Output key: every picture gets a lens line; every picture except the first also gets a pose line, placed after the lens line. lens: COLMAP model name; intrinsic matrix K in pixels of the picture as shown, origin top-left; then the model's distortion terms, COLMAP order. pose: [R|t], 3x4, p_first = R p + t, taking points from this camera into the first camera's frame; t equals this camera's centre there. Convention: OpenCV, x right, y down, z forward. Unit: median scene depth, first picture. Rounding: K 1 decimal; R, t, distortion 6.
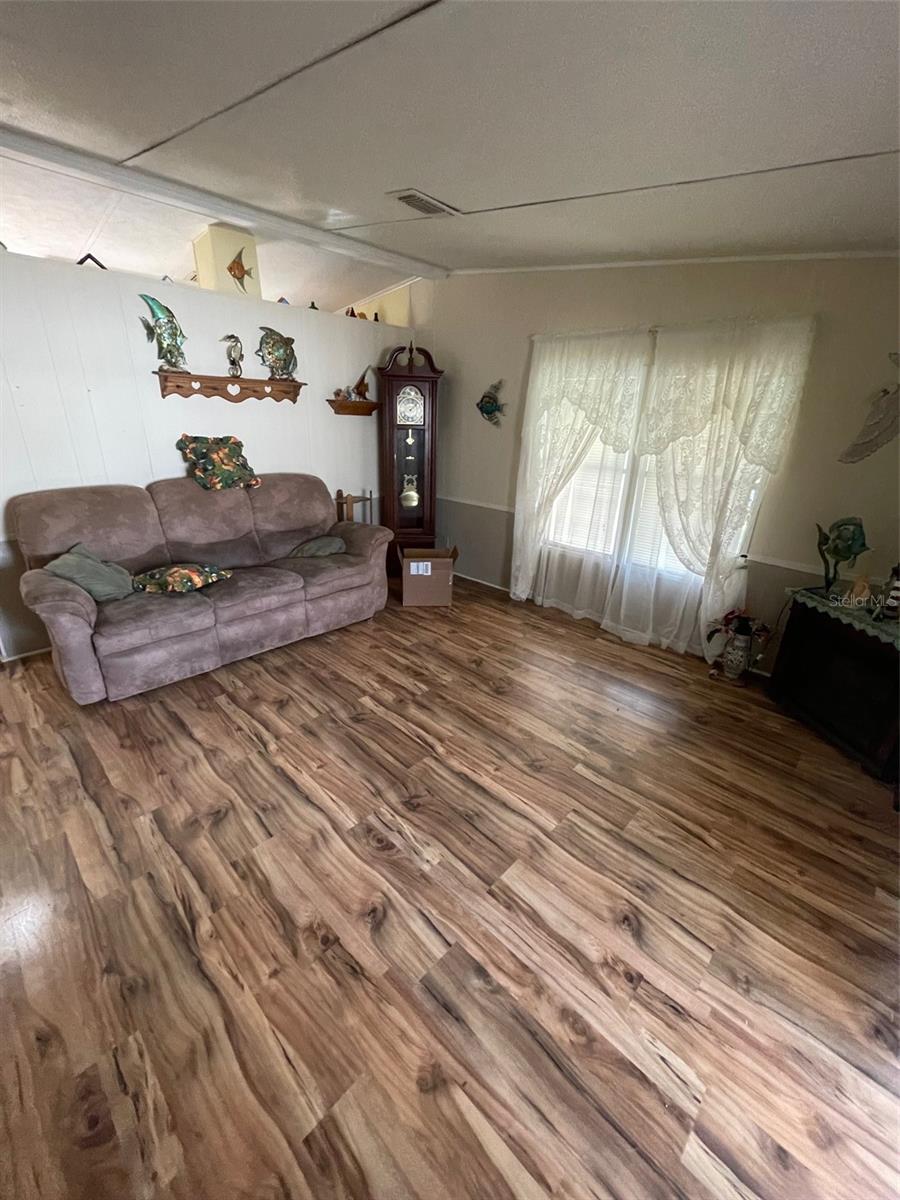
lens RADIAL K [[481.9, 0, 450.0], [0, 481.9, 600.0], [0, 0, 1]] dist [-0.006897, -0.000032]
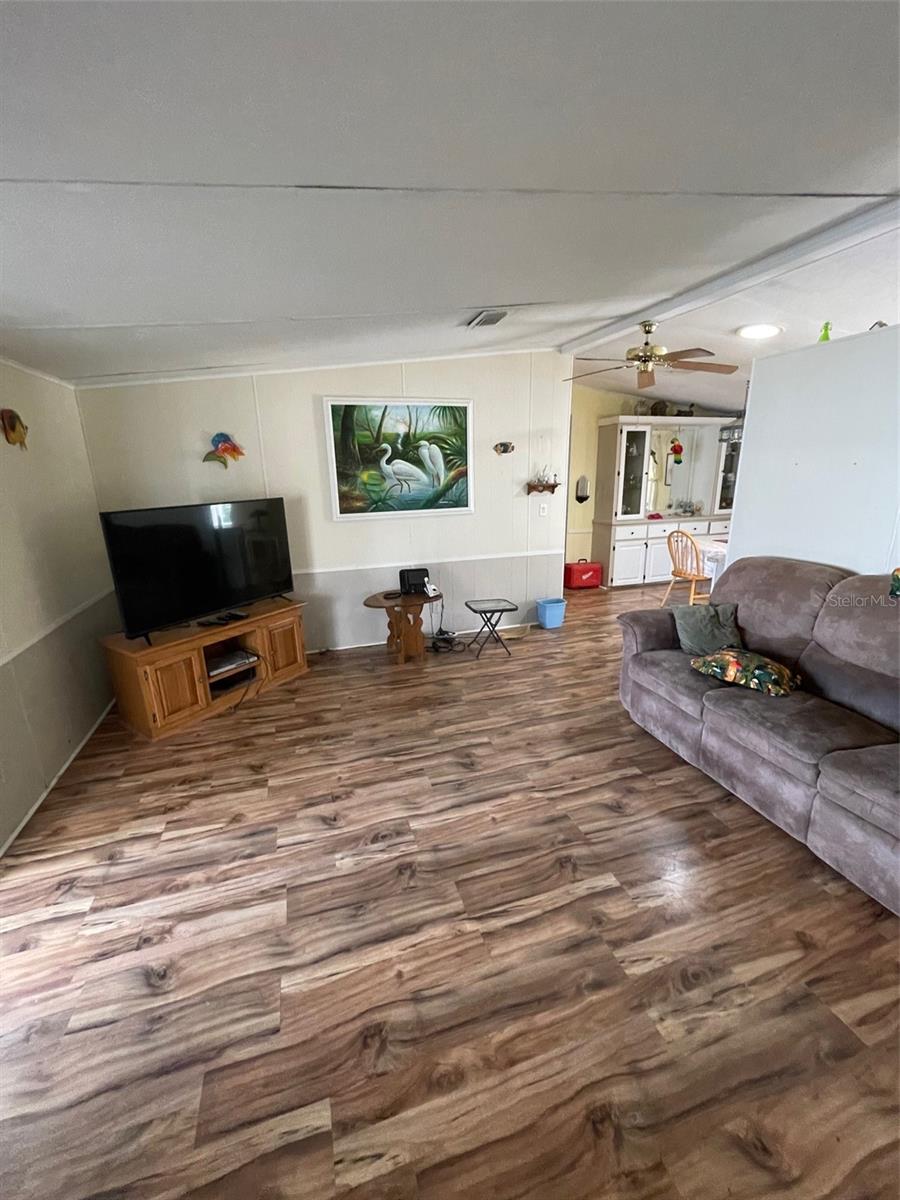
lens RADIAL K [[472.7, 0, 437.4], [0, 472.7, 598.3], [0, 0, 1]] dist [-0.006990, -0.000088]
pose [[-0.482163, 0.207887, -0.851059, 0.546492], [-0.317136, 0.864139, 0.390754, -0.414739], [0.816666, 0.458309, -0.350728, 1.041993]]
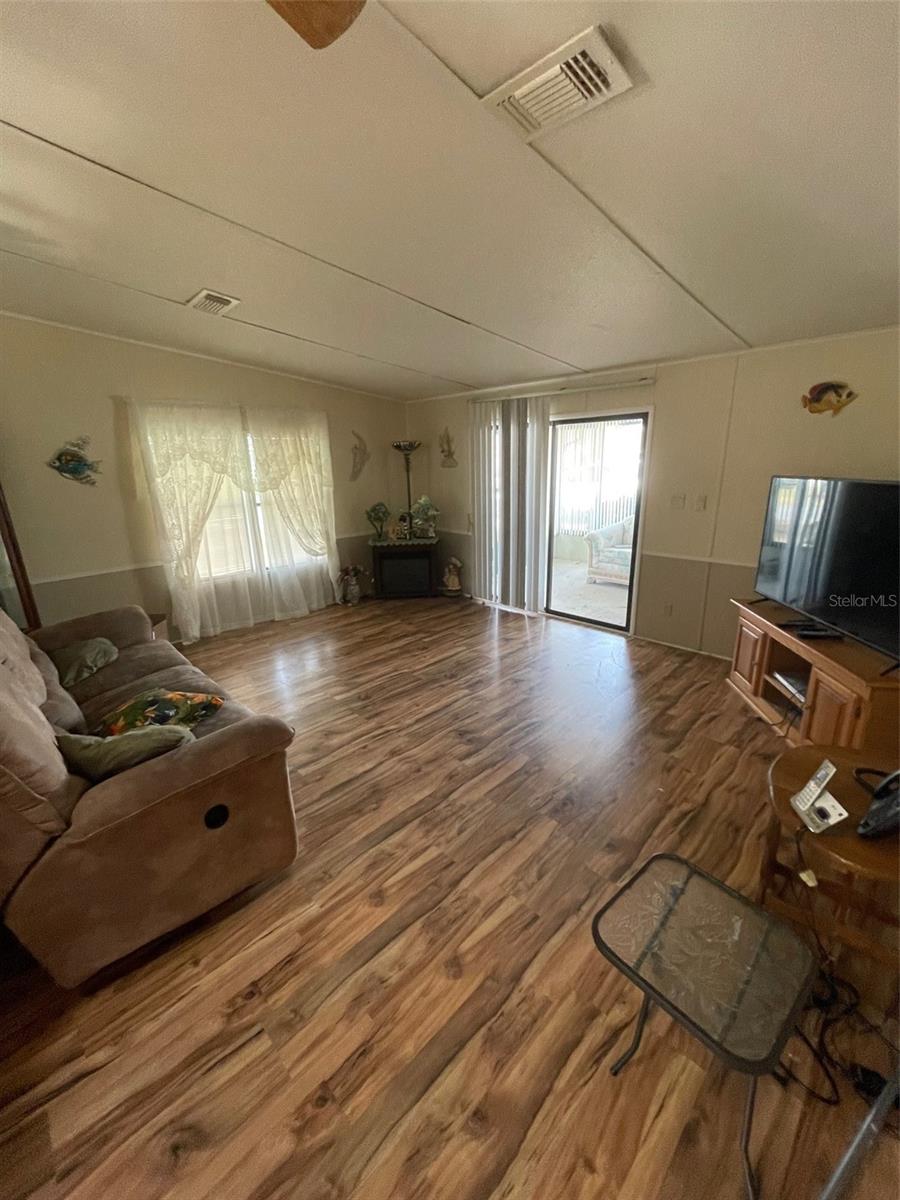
lens RADIAL K [[509.0, 0, 455.7], [0, 509.0, 585.3], [0, 0, 1]] dist [0.000049, -0.000048]
pose [[0.003485, -0.274006, 0.961722, -1.618392], [0.392111, 0.885084, 0.250750, -0.299883], [-0.919911, 0.376228, 0.110526, 0.599785]]
